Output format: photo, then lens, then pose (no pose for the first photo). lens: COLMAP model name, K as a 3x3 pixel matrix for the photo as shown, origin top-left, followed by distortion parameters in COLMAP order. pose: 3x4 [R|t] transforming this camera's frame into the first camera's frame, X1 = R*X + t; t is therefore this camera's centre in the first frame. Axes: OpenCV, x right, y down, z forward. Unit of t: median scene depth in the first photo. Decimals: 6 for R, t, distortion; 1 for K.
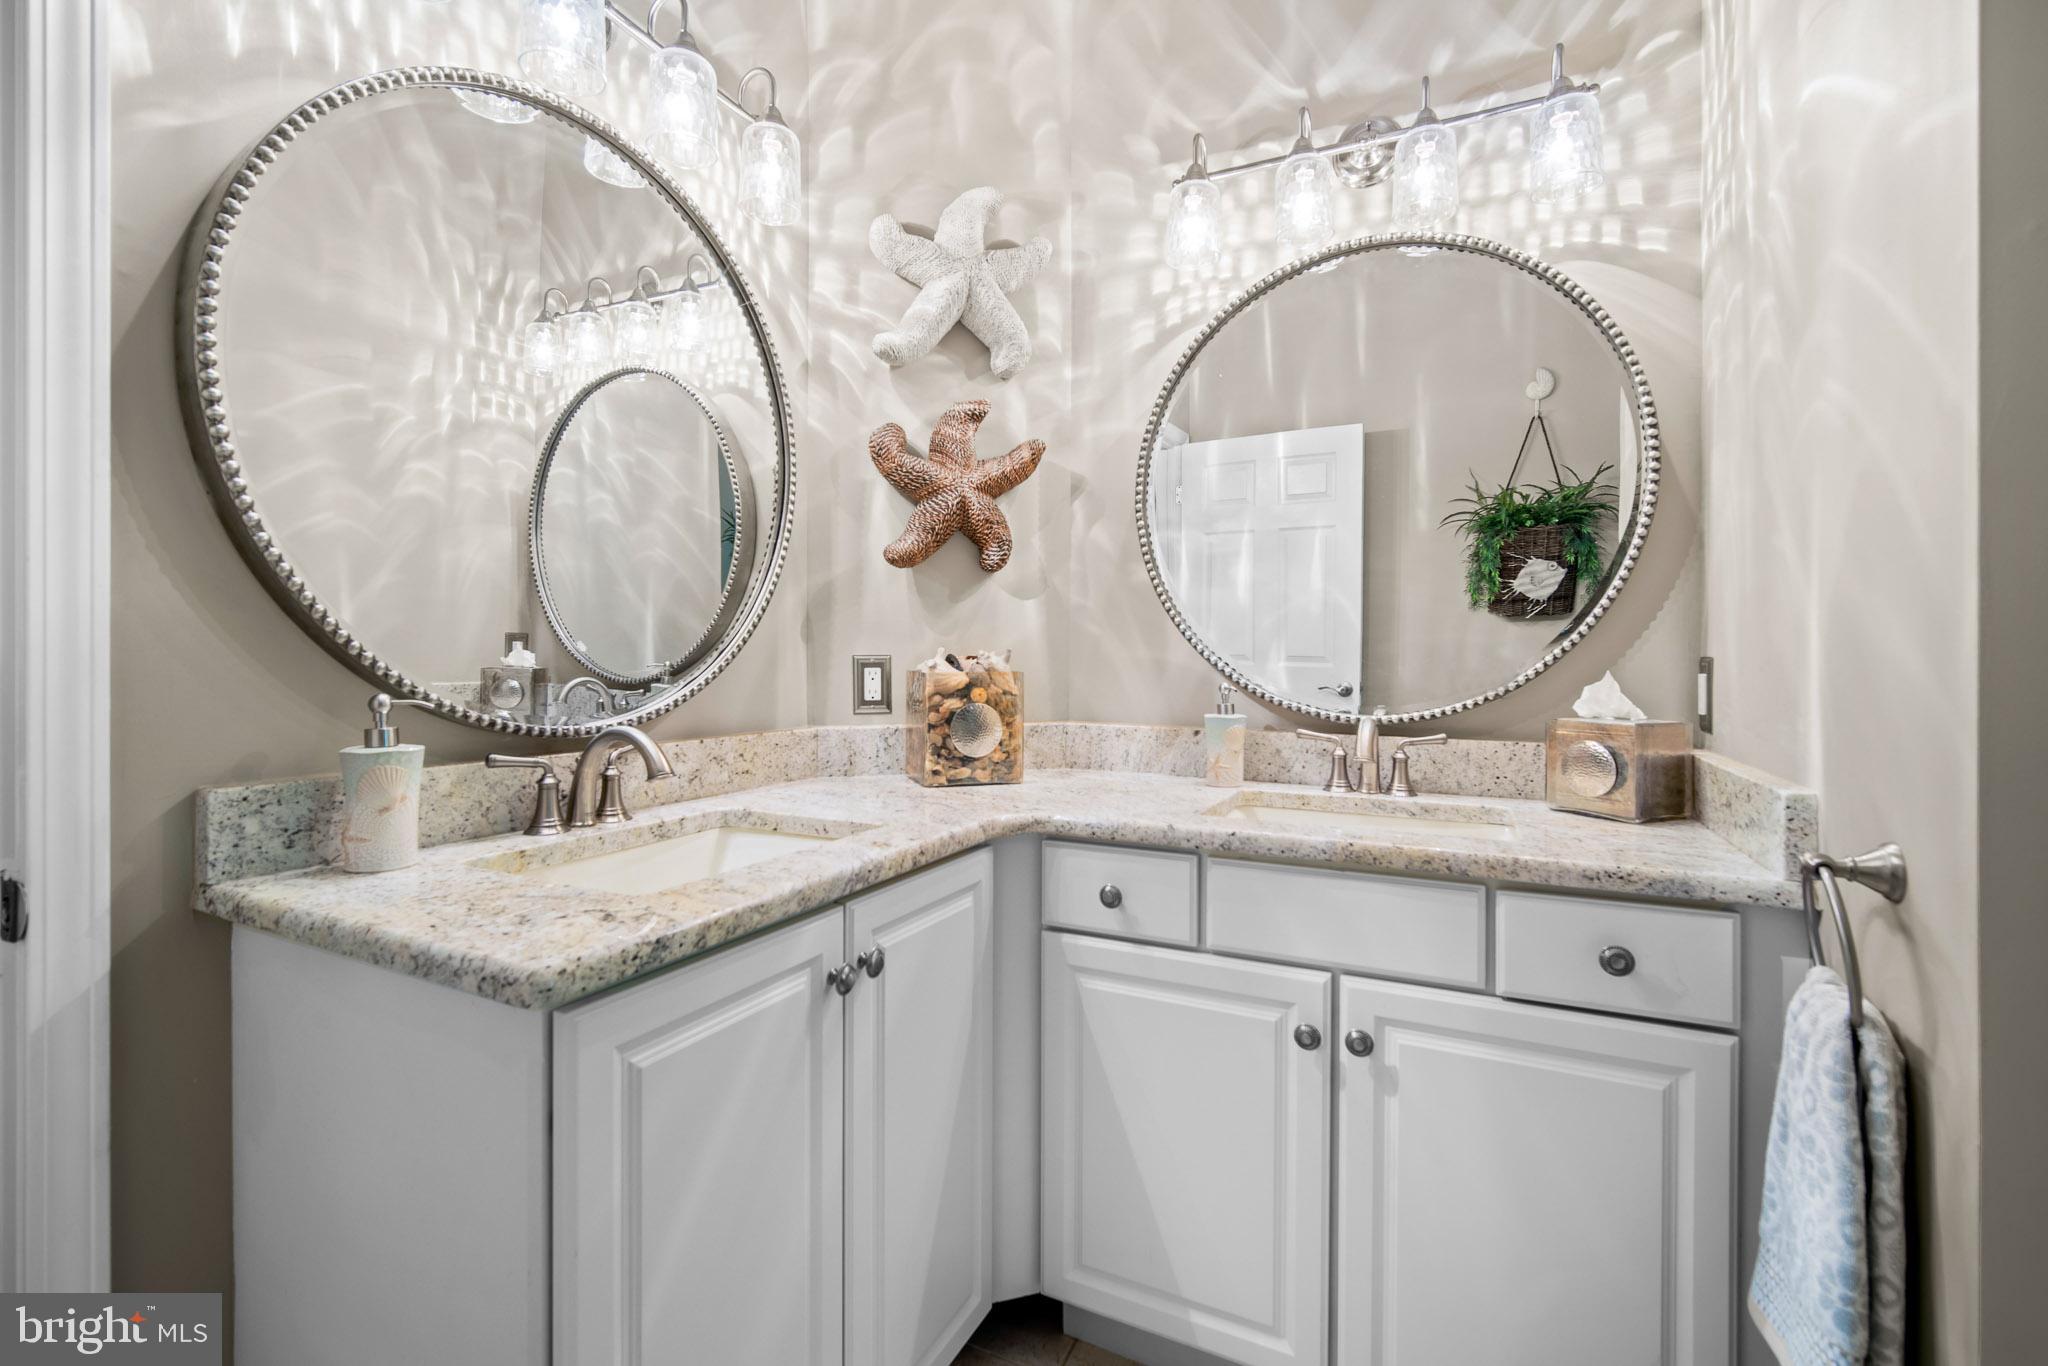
lens RADIAL K [[898.9, 0, 1049.4], [0, 898.9, 646.3], [0, 0, 1]] dist [-0.009657, 0.003675]
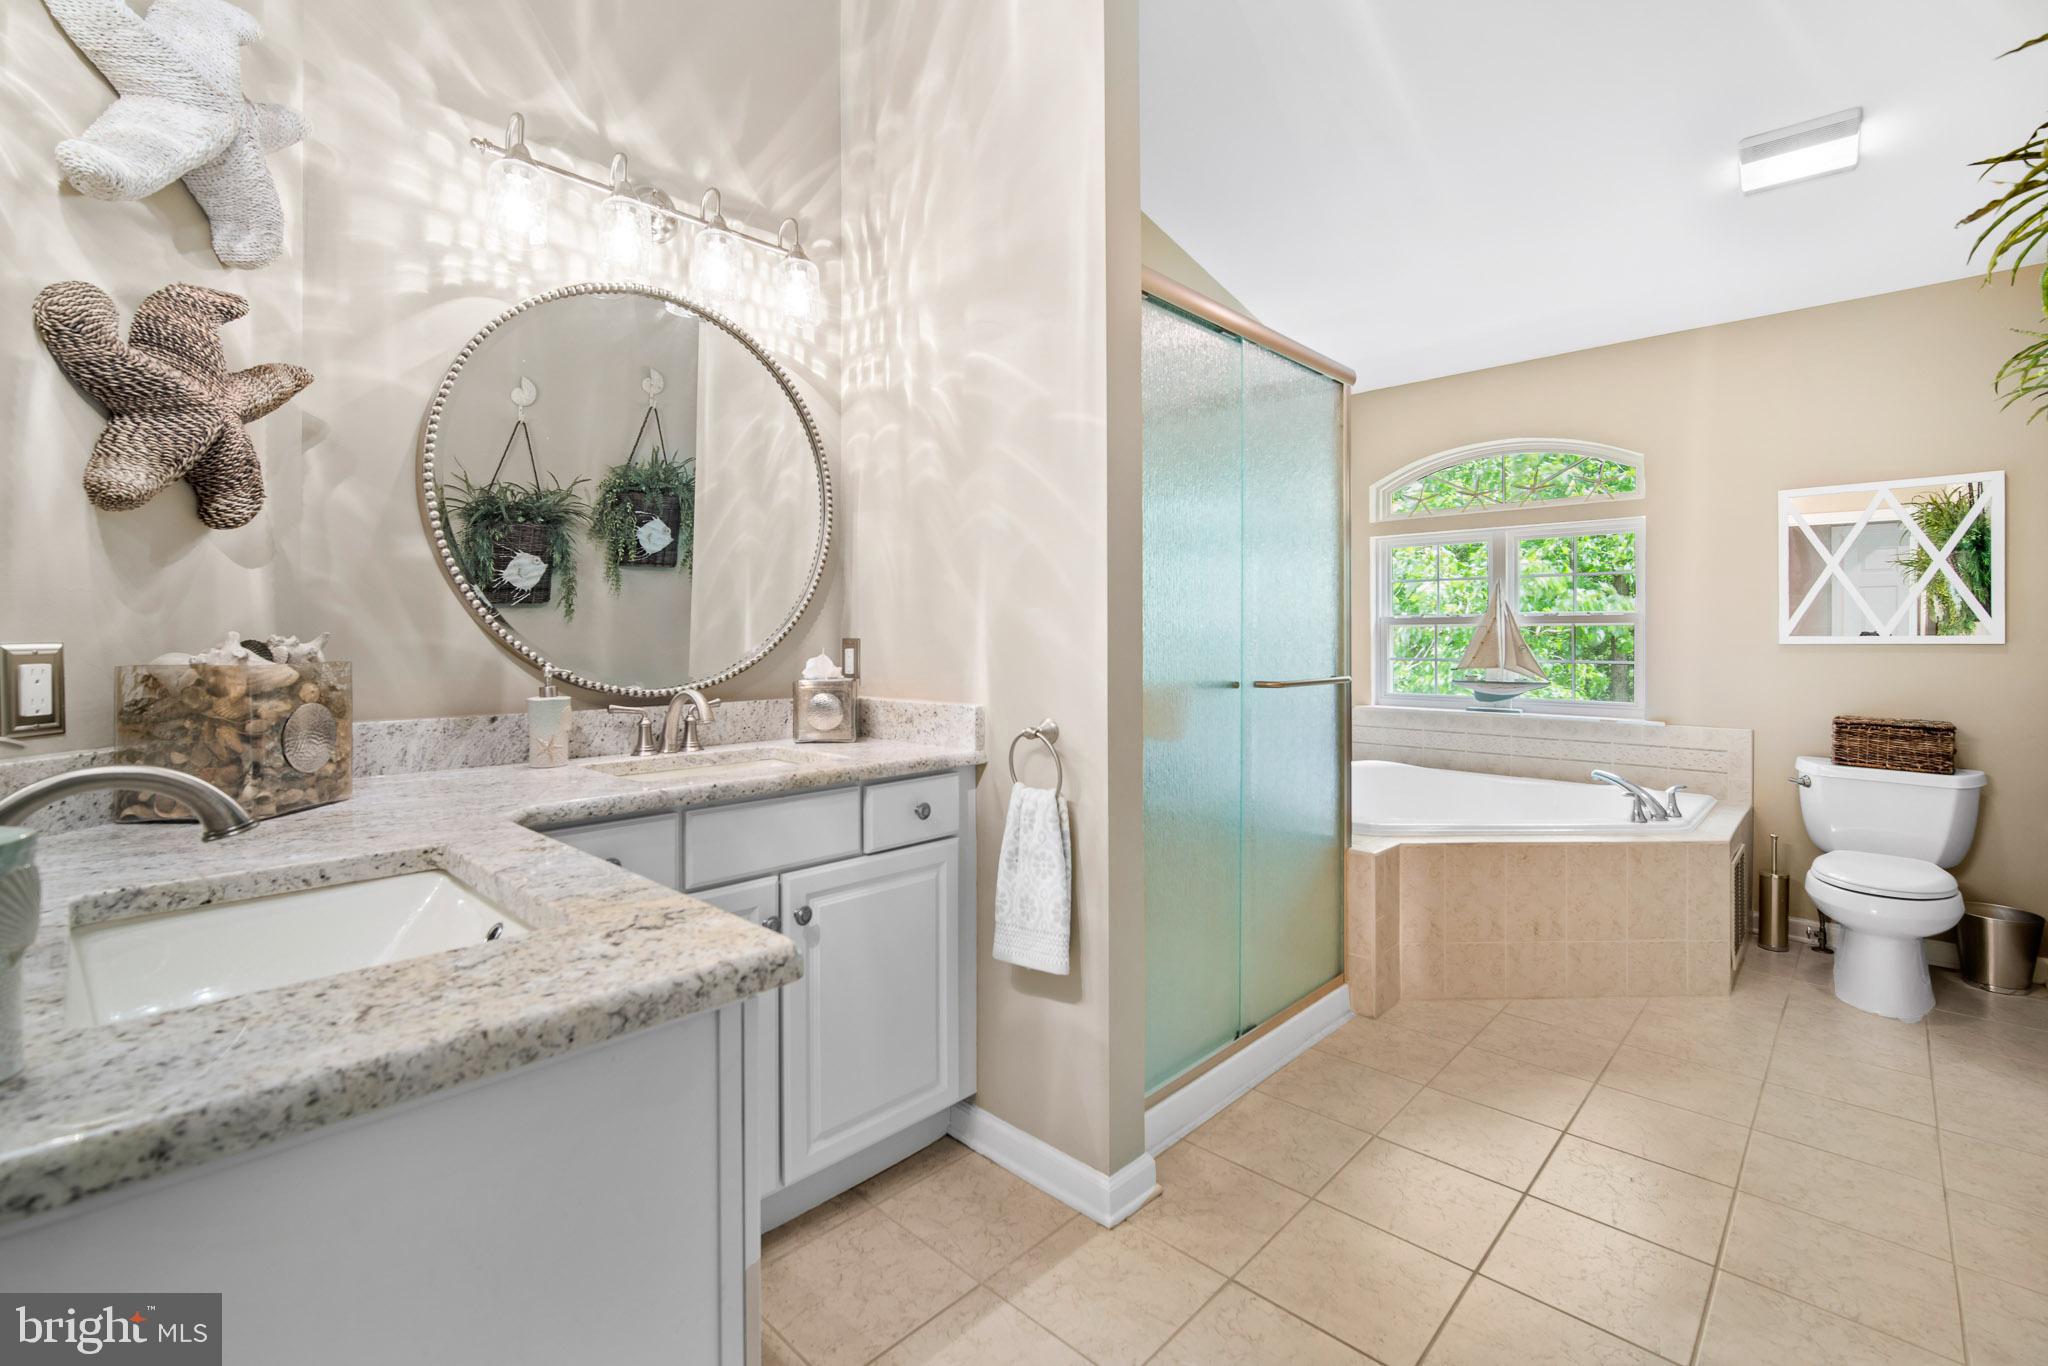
lens RADIAL K [[898.9, 0, 996.6], [0, 898.9, 631.8], [0, 0, 1]] dist [-0.009657, 0.003675]
pose [[0.321705, 0.002357, 0.946837, -0.573662], [-0.001883, 0.999997, -0.001849, 0.001931], [-0.946838, -0.001188, 0.321709, 0.174112]]
